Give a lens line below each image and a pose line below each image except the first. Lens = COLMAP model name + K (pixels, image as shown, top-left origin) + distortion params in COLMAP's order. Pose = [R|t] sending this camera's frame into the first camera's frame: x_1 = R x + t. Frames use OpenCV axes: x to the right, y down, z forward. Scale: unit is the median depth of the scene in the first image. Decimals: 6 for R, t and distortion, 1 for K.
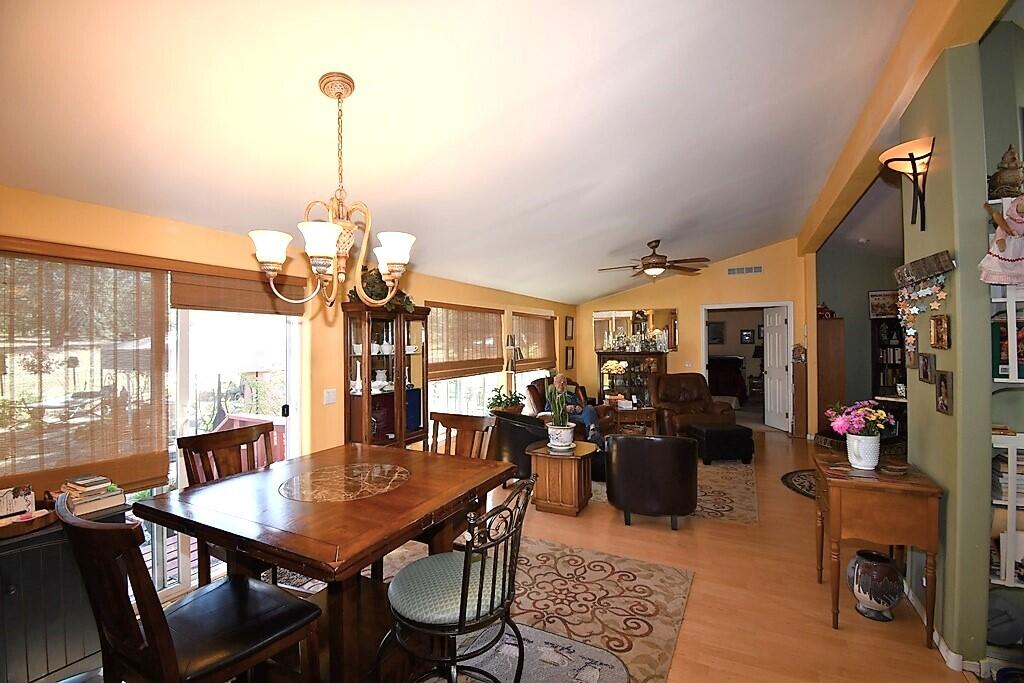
lens RADIAL K [[448.2, 0, 512.8], [0, 448.2, 343.0], [0, 0, 1]] dist [0.002042, 0.000062]
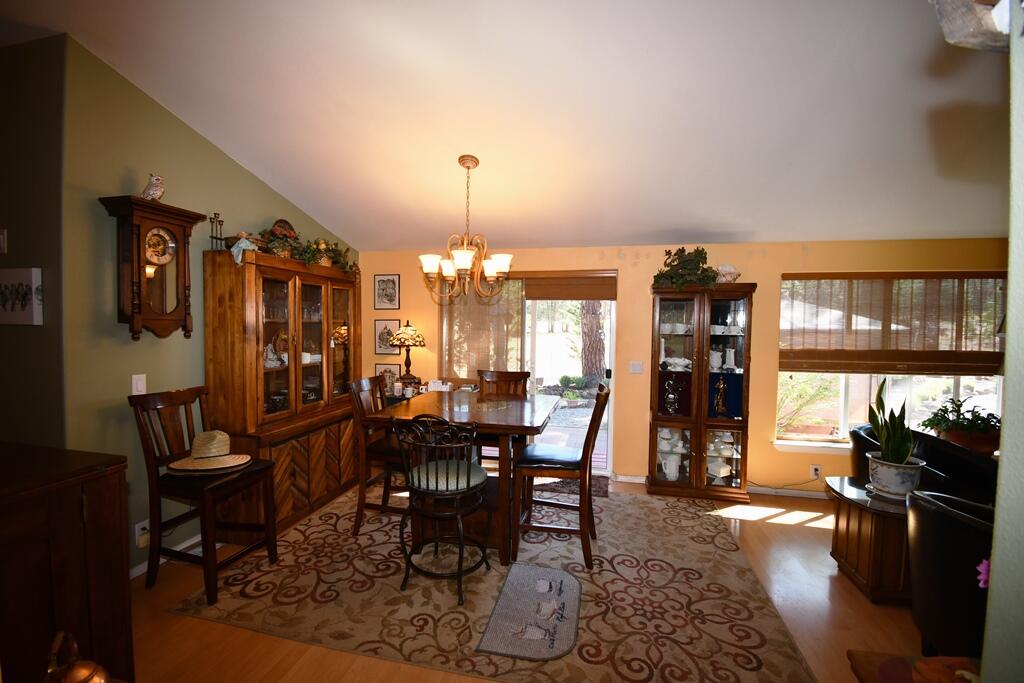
lens RADIAL K [[455.1, 0, 511.0], [0, 455.1, 338.2], [0, 0, 1]] dist [-0.000089, -0.000095]
pose [[0.250939, 0.039719, -0.967188, 0.831438], [-0.011011, 0.999210, 0.038177, 0.001451], [0.967940, 0.001070, 0.251178, 0.480226]]
